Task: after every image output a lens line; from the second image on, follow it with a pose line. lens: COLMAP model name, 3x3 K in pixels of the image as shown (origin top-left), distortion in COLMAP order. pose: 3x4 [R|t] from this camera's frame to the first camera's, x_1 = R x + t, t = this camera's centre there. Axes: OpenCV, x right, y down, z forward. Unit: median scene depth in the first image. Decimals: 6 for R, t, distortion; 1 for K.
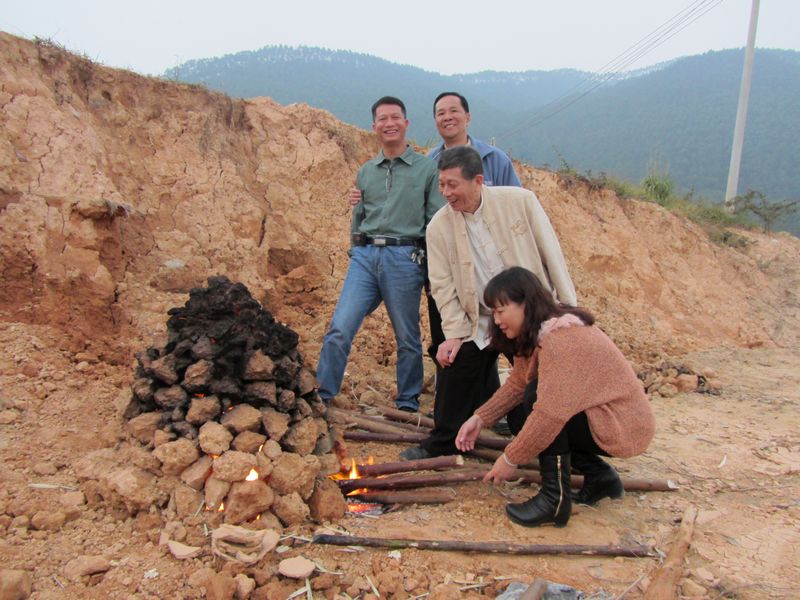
lens RADIAL K [[660.8, 0, 404.1], [0, 660.8, 298.3], [0, 0, 1]] dist [-0.046751, 0.018961]
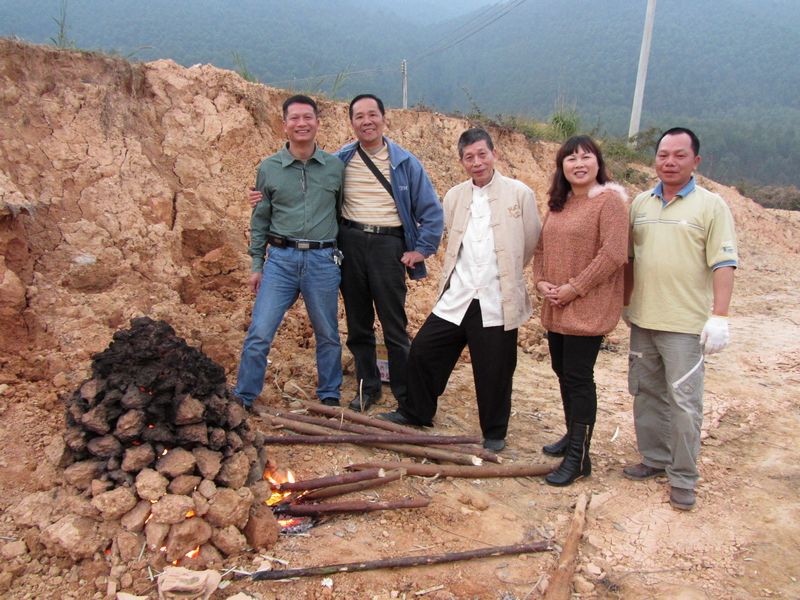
lens RADIAL K [[660.8, 0, 404.1], [0, 660.8, 298.3], [0, 0, 1]] dist [-0.046751, 0.018961]
pose [[0.991470, -0.039063, 0.124342, -0.002110], [0.023649, 0.992112, 0.123103, -0.115051], [-0.128170, -0.119112, 0.984573, -0.031013]]
